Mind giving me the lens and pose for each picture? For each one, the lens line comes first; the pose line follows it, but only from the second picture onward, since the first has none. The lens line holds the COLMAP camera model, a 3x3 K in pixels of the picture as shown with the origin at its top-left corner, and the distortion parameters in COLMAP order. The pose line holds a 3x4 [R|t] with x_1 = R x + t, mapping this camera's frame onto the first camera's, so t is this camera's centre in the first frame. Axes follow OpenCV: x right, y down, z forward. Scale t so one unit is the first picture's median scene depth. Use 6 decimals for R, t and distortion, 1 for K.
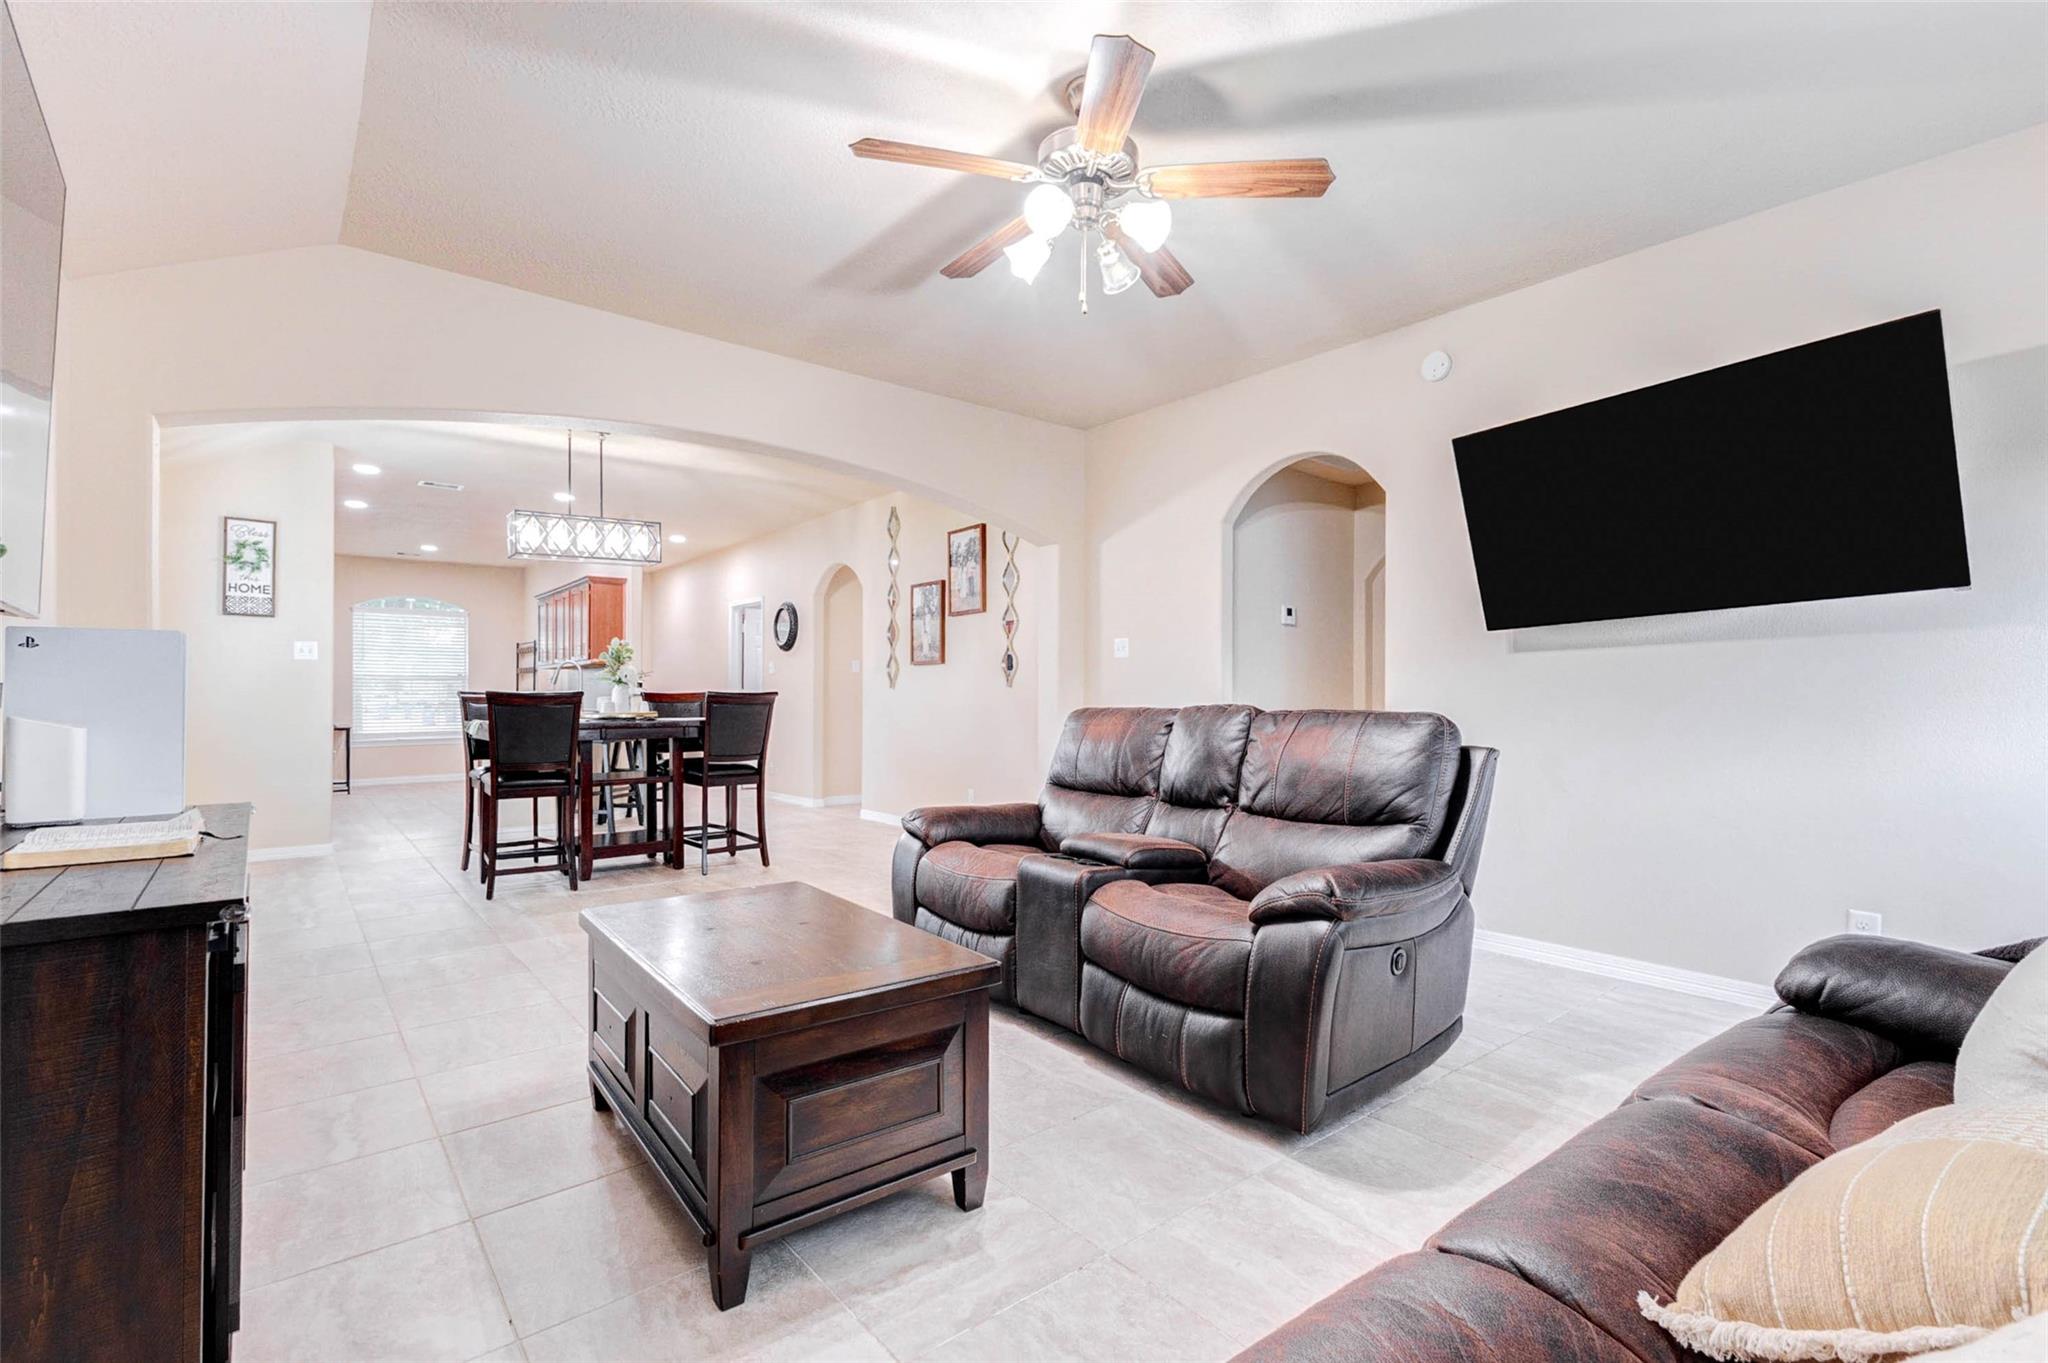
lens RADIAL K [[918.6, 0, 1048.9], [0, 918.6, 680.5], [0, 0, 1]] dist [0.002041, 0.028430]
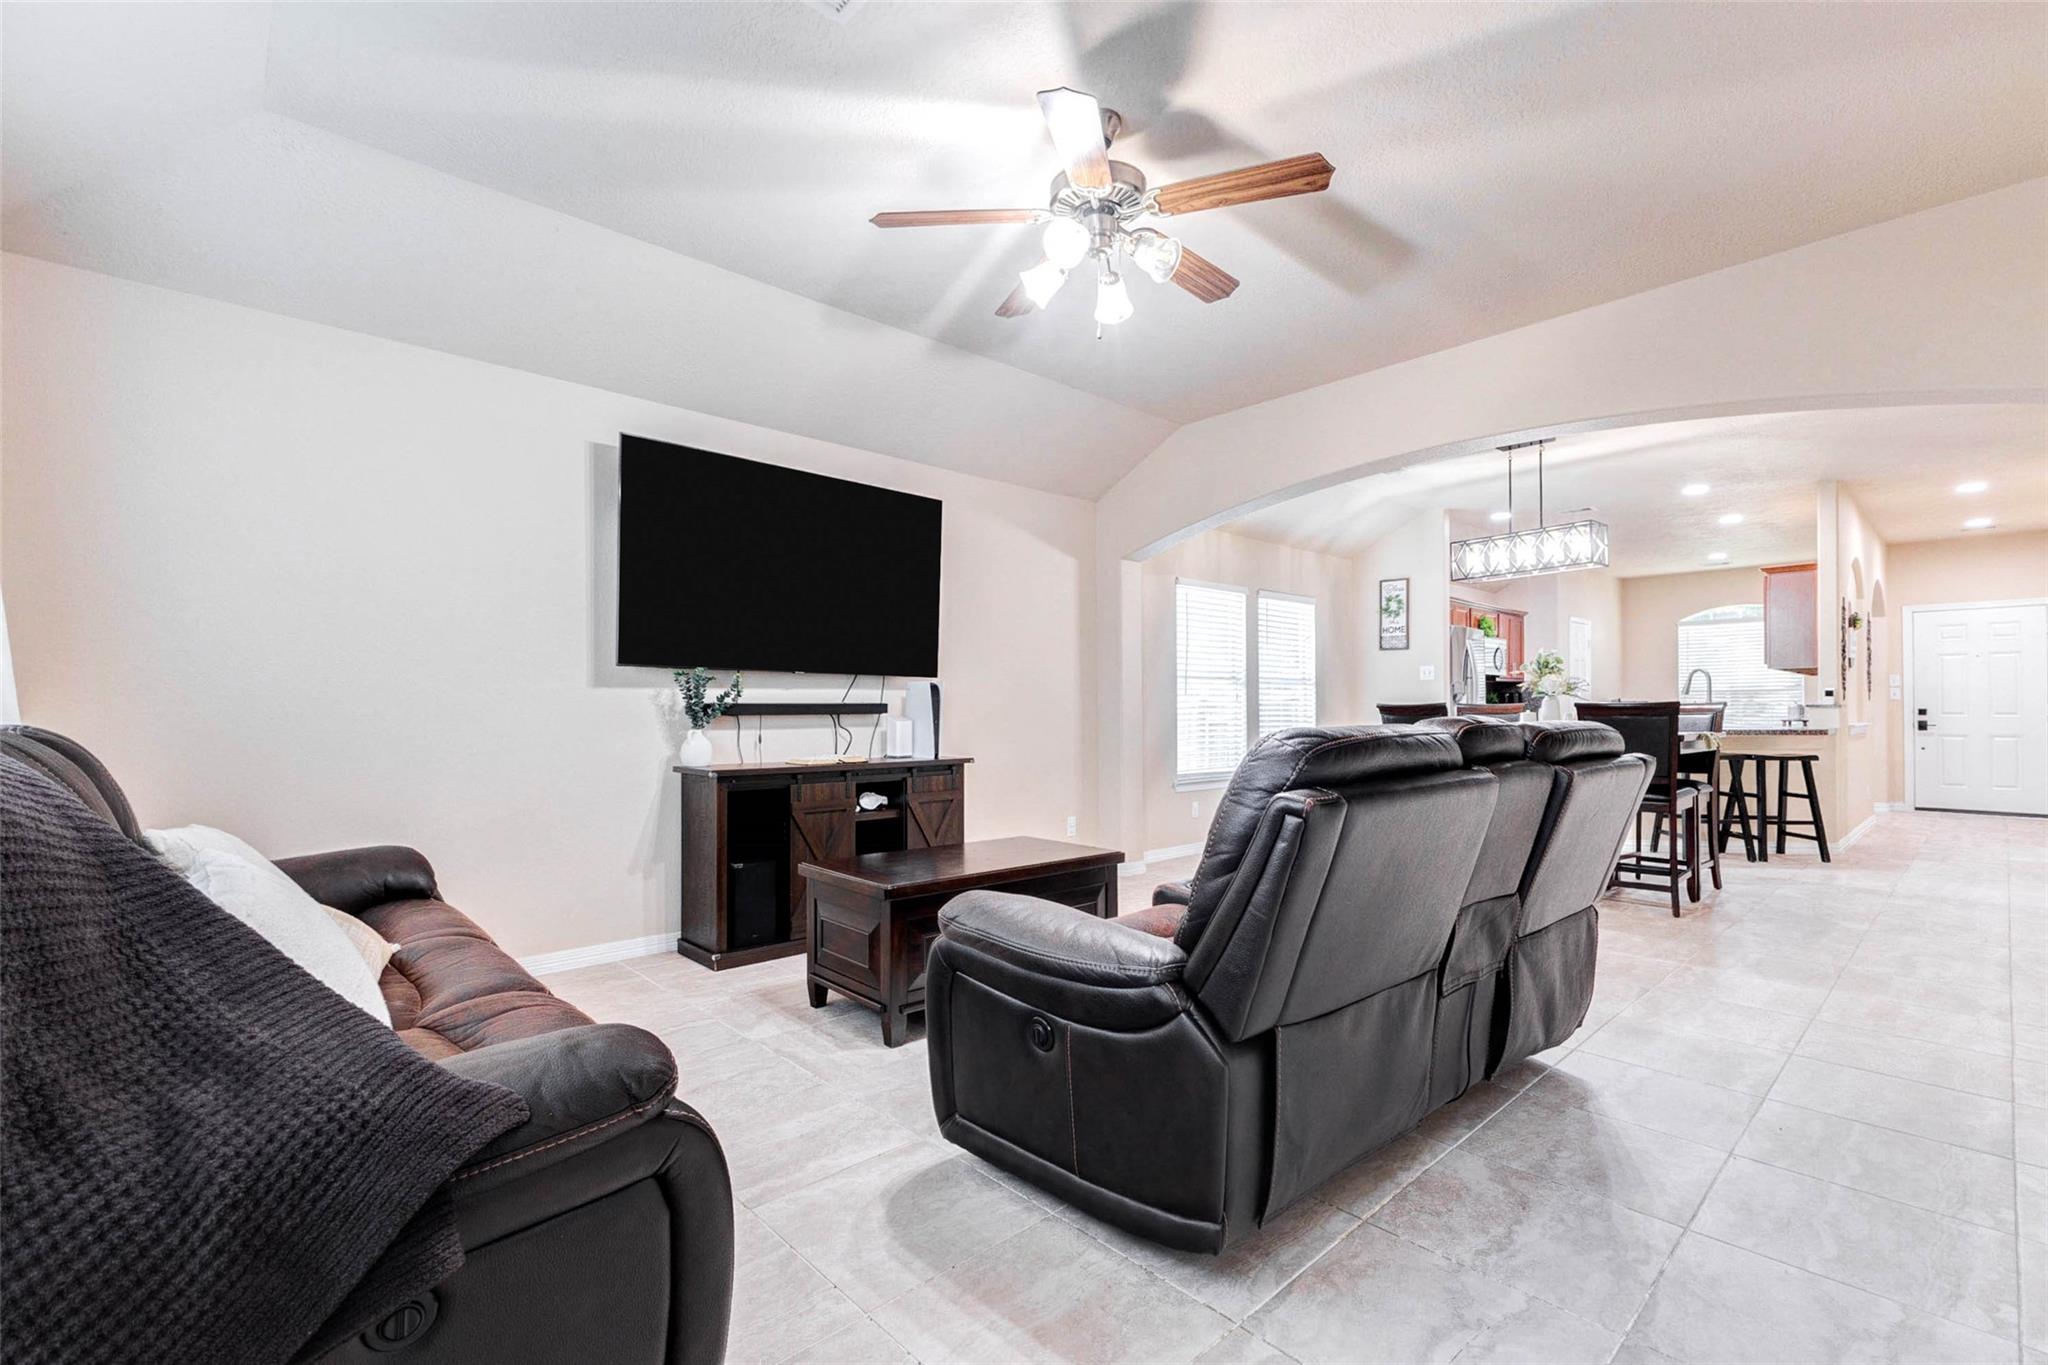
lens RADIAL K [[914.9, 0, 1030.9], [0, 914.9, 698.4], [0, 0, 1]] dist [0.000417, 0.000037]
pose [[0.060552, -0.008750, -0.998127, 0.384078], [0.012531, 0.999889, -0.008005, 0.006340], [0.998086, -0.012023, 0.060655, 0.309864]]
